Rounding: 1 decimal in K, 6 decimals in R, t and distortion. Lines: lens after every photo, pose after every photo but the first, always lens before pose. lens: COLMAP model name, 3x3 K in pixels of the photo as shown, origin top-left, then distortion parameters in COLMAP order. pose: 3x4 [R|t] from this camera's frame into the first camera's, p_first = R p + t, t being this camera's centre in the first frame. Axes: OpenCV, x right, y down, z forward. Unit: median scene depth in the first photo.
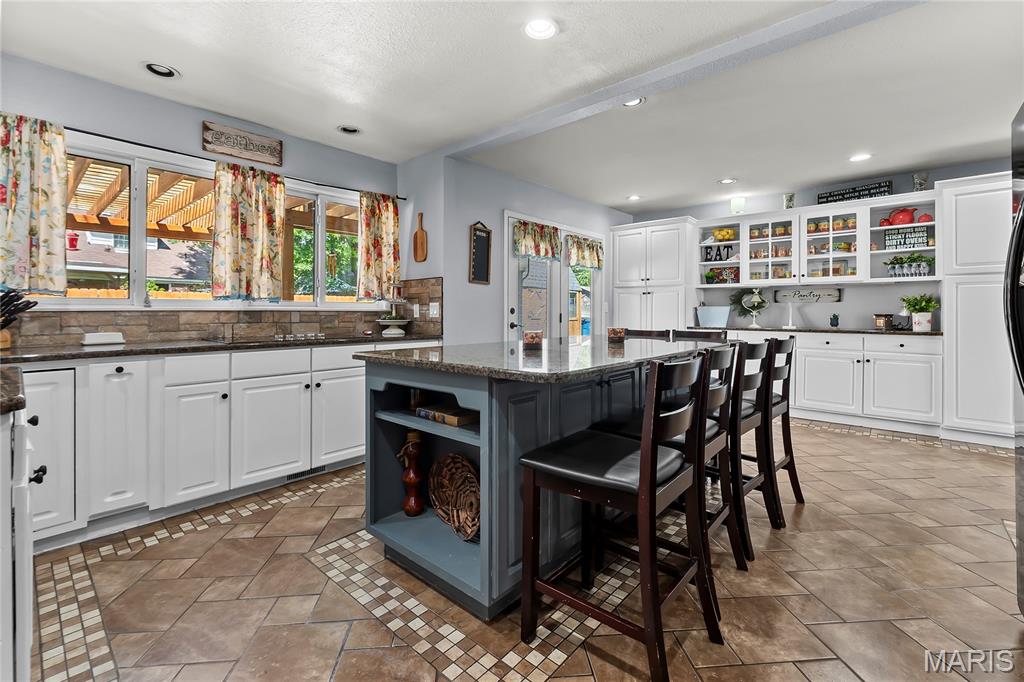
lens RADIAL K [[446.1, 0, 508.5], [0, 446.1, 312.2], [0, 0, 1]] dist [-0.012515, -0.000225]
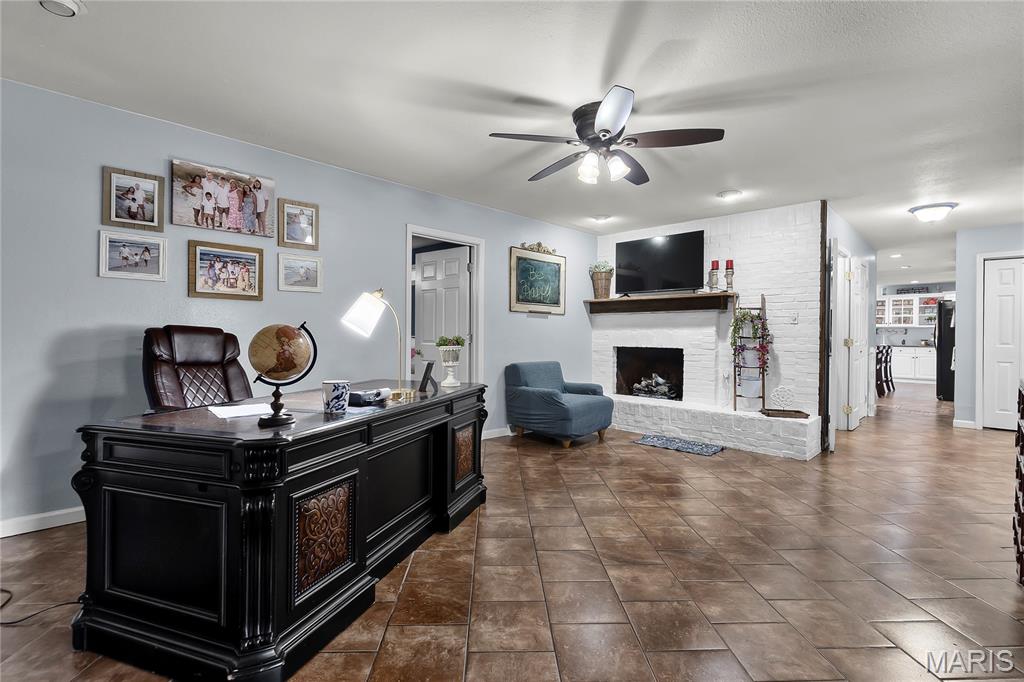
lens RADIAL K [[476.5, 0, 508.9], [0, 476.5, 333.8], [0, 0, 1]] dist [-0.004024, -0.000008]
pose [[0.998435, 0.008094, -0.055339, -1.330428], [-0.008116, 0.999967, -0.000174, -0.008638], [0.055335, 0.000623, 0.998468, -1.787124]]
